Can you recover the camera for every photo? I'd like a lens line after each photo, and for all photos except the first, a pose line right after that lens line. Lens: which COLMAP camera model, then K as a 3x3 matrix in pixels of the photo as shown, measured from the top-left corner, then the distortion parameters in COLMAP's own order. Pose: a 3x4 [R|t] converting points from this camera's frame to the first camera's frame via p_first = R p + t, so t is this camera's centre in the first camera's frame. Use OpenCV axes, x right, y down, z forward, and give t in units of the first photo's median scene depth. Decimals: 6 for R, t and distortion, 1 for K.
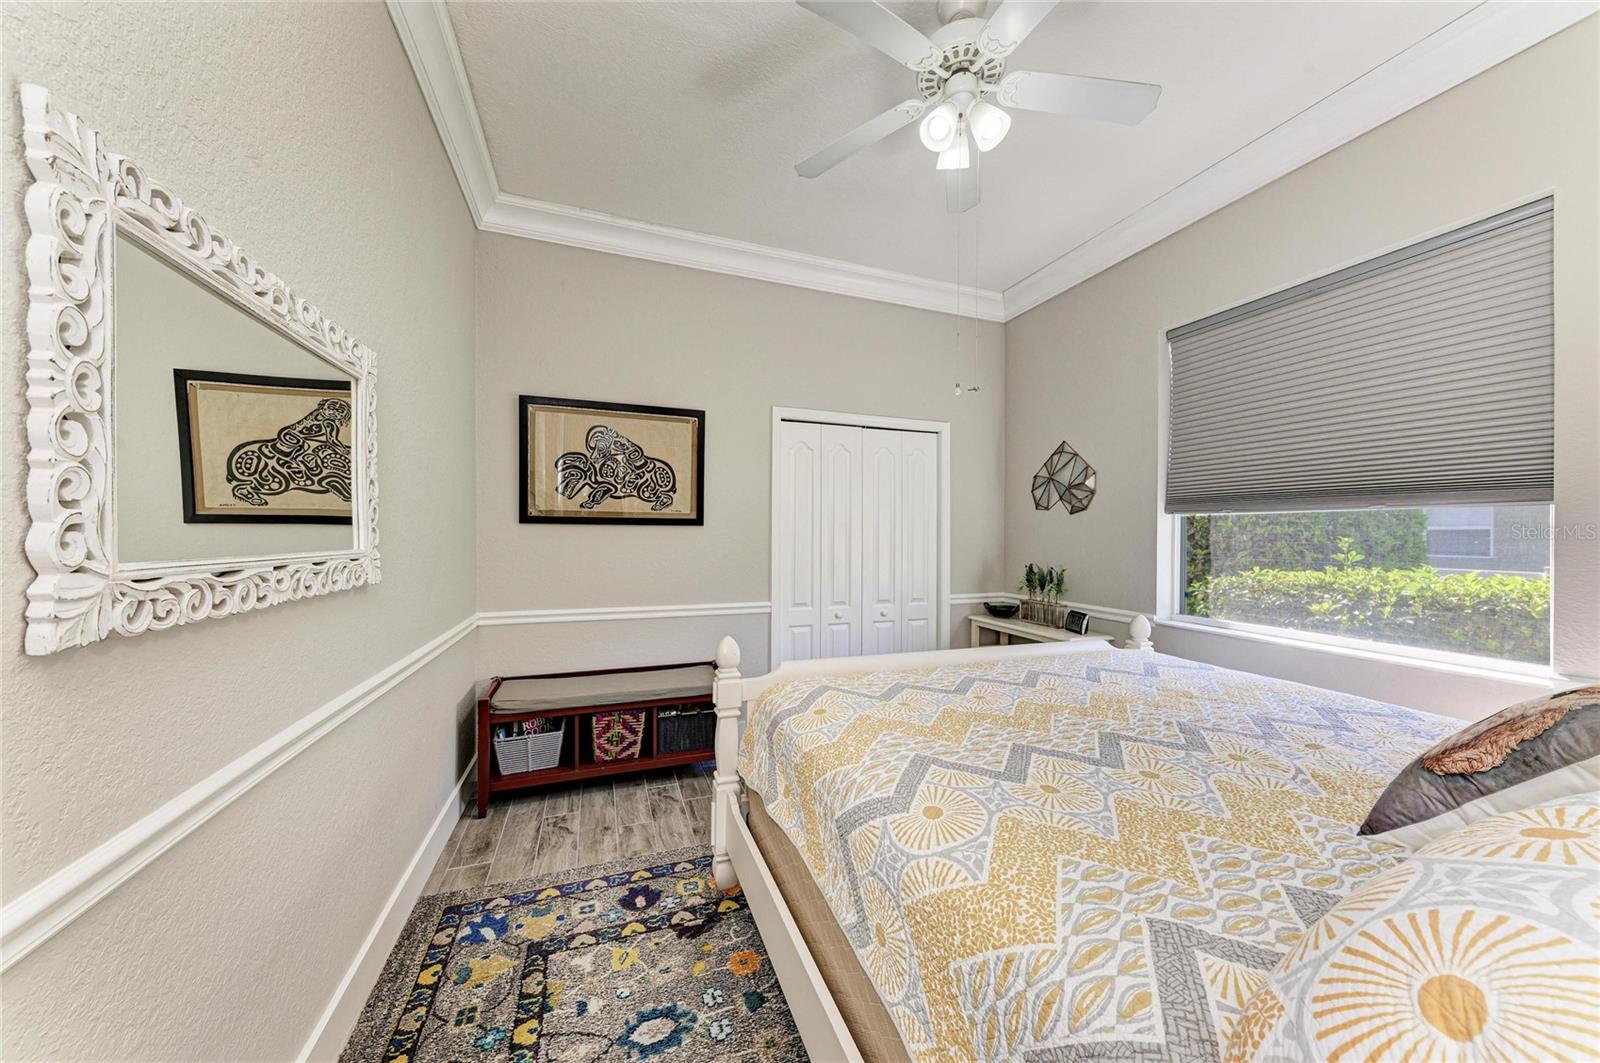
lens RADIAL K [[559.4, 0, 804.1], [0, 559.4, 531.0], [0, 0, 1]] dist [0.010642, -0.002439]
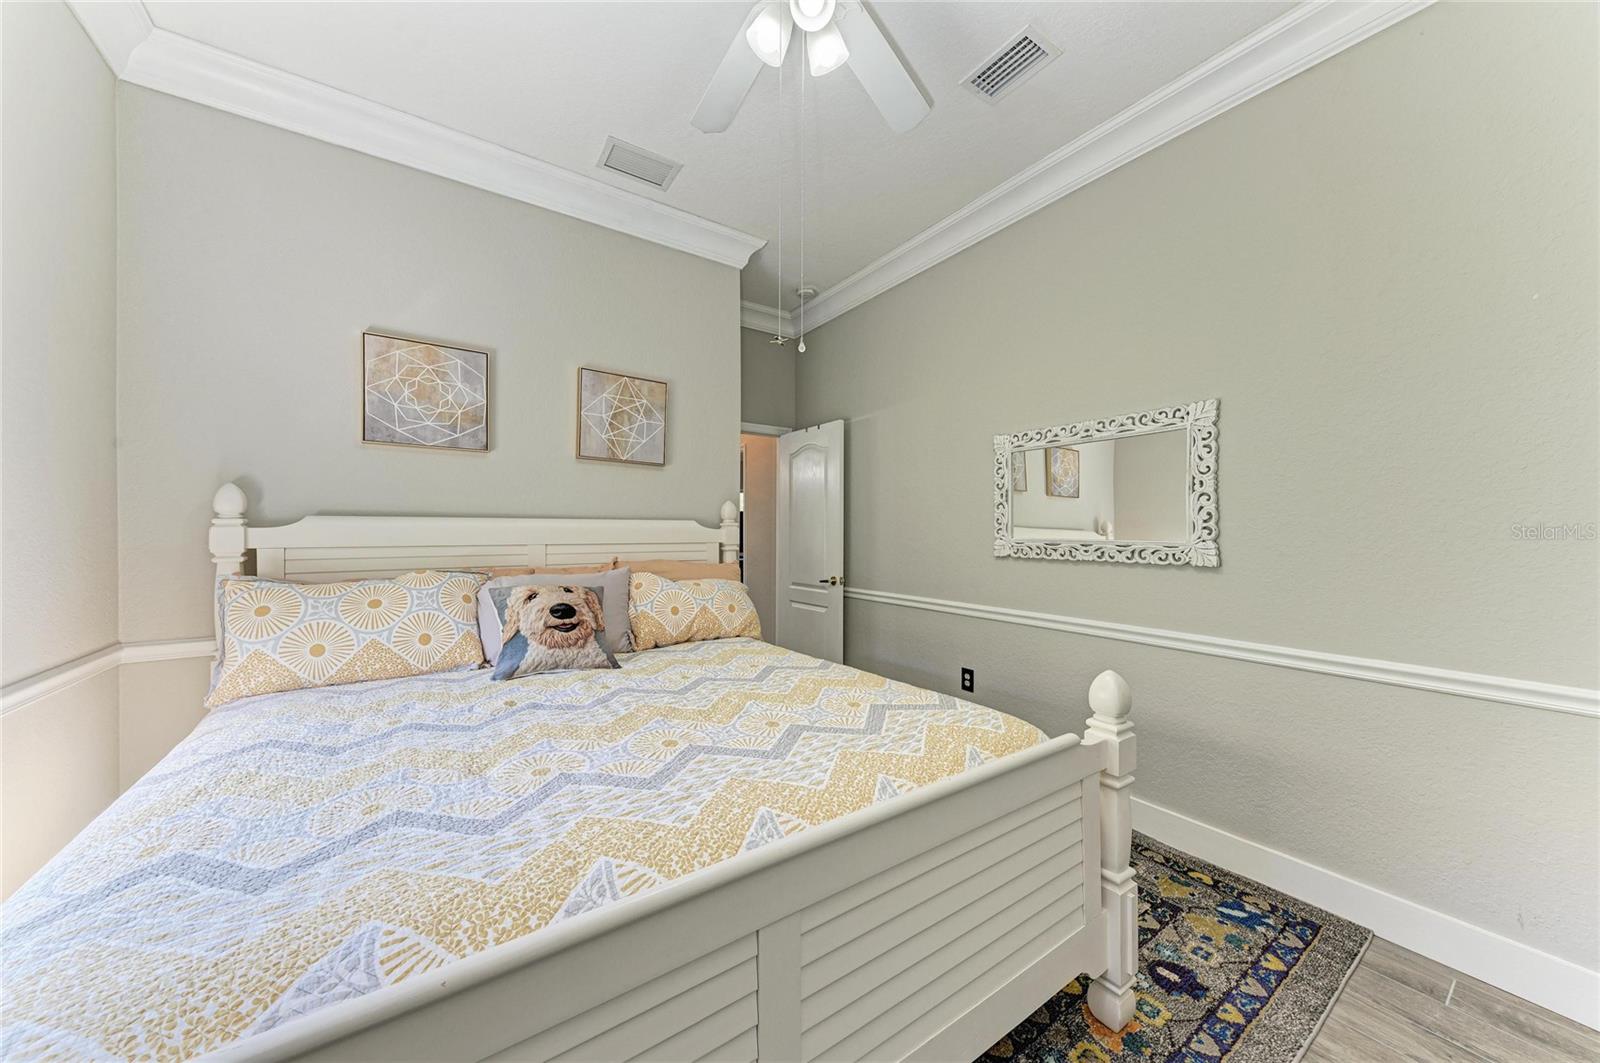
lens RADIAL K [[559.4, 0, 802.0], [0, 559.4, 532.7], [0, 0, 1]] dist [0.010642, -0.002439]
pose [[-0.969331, -0.008399, -0.245614, 0.461776], [-0.007591, 0.999962, -0.004237, 0.018271], [0.245640, -0.002243, -0.969359, 1.751761]]
